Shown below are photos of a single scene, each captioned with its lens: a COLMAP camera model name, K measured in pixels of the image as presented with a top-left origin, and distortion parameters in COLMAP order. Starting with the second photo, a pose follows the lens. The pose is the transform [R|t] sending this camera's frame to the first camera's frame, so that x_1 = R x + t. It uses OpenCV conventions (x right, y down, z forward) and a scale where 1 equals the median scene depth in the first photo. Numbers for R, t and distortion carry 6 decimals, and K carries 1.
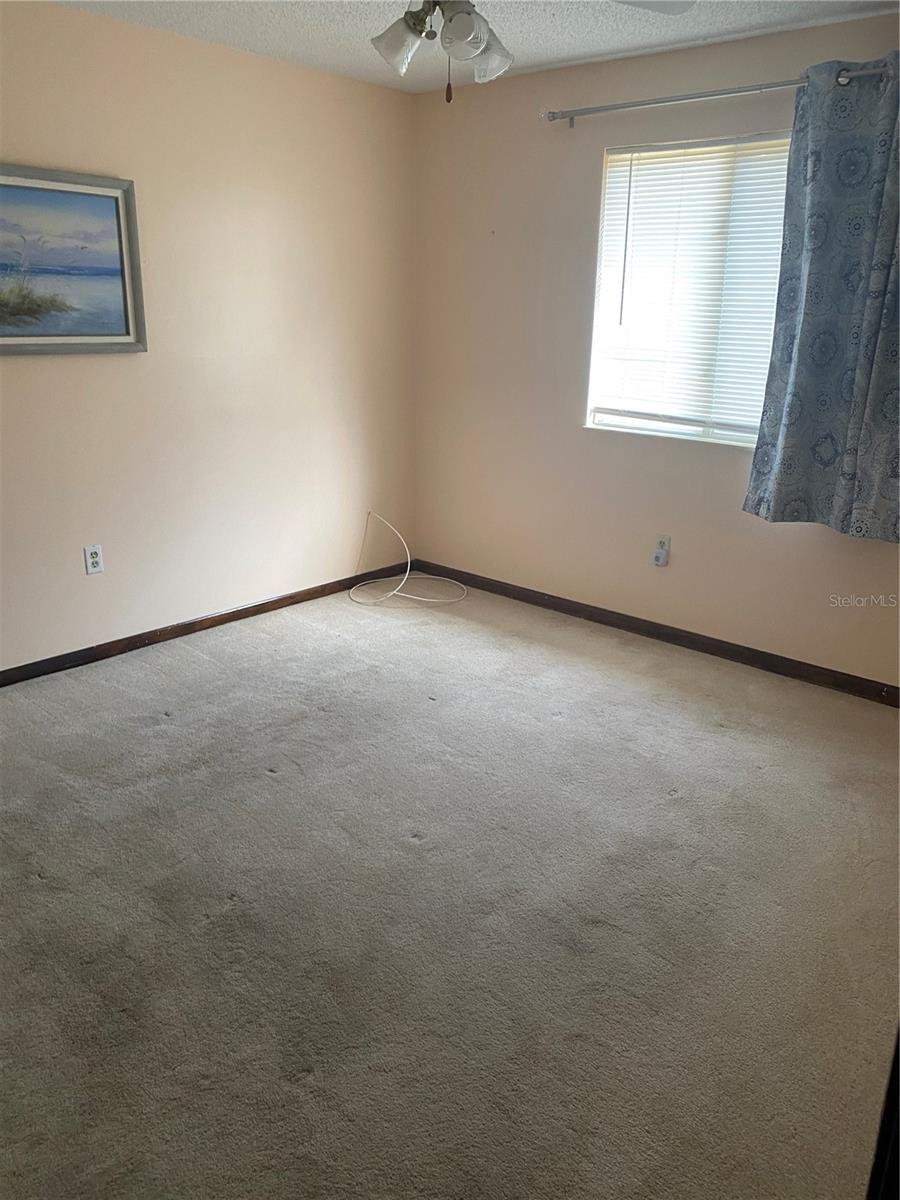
lens RADIAL K [[920.2, 0, 451.8], [0, 920.2, 602.0], [0, 0, 1]] dist [0.046663, -0.050363]
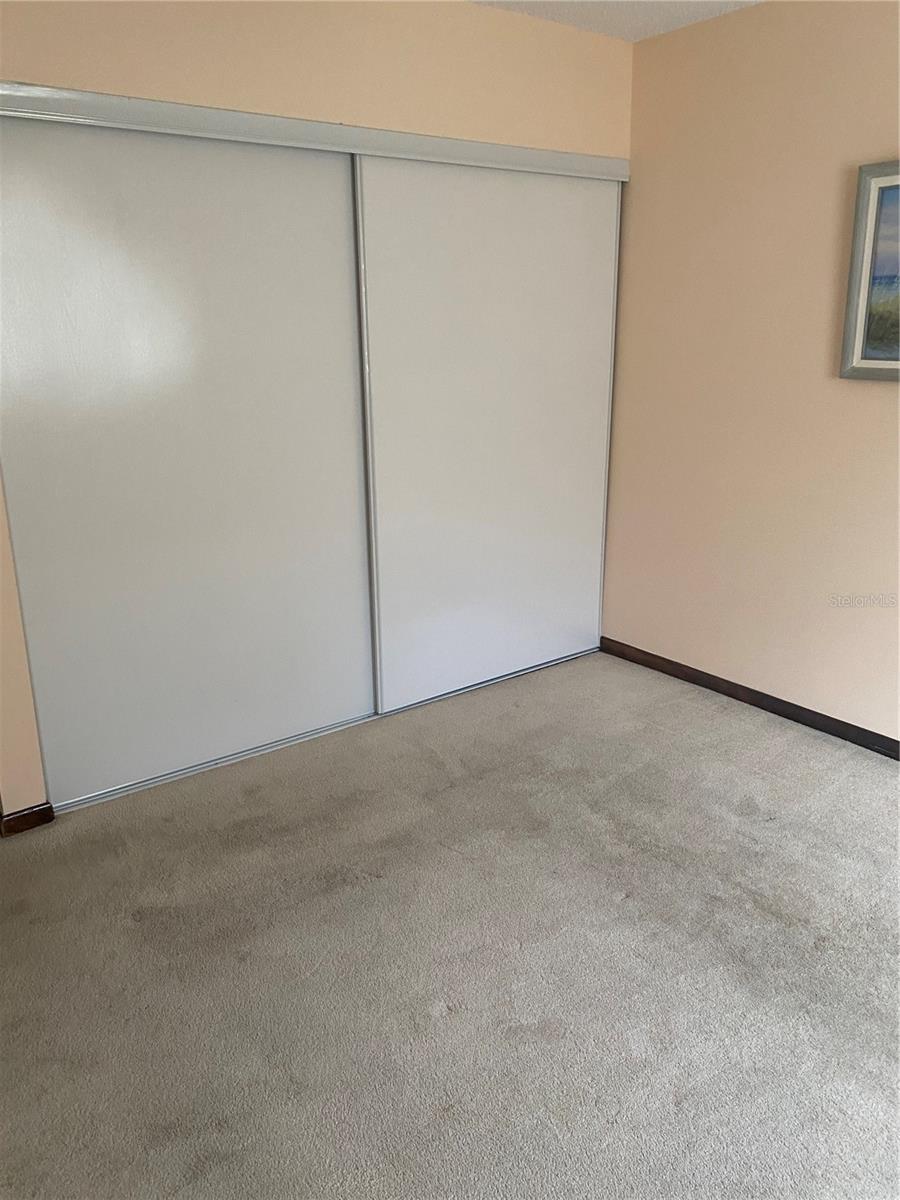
lens RADIAL K [[920.2, 0, 452.9], [0, 920.2, 596.6], [0, 0, 1]] dist [0.046663, -0.050363]
pose [[-0.184104, 0.275182, -0.943600, 0.522270], [-0.295130, 0.900235, 0.320118, -0.266214], [0.937552, 0.337420, -0.084522, 0.840470]]
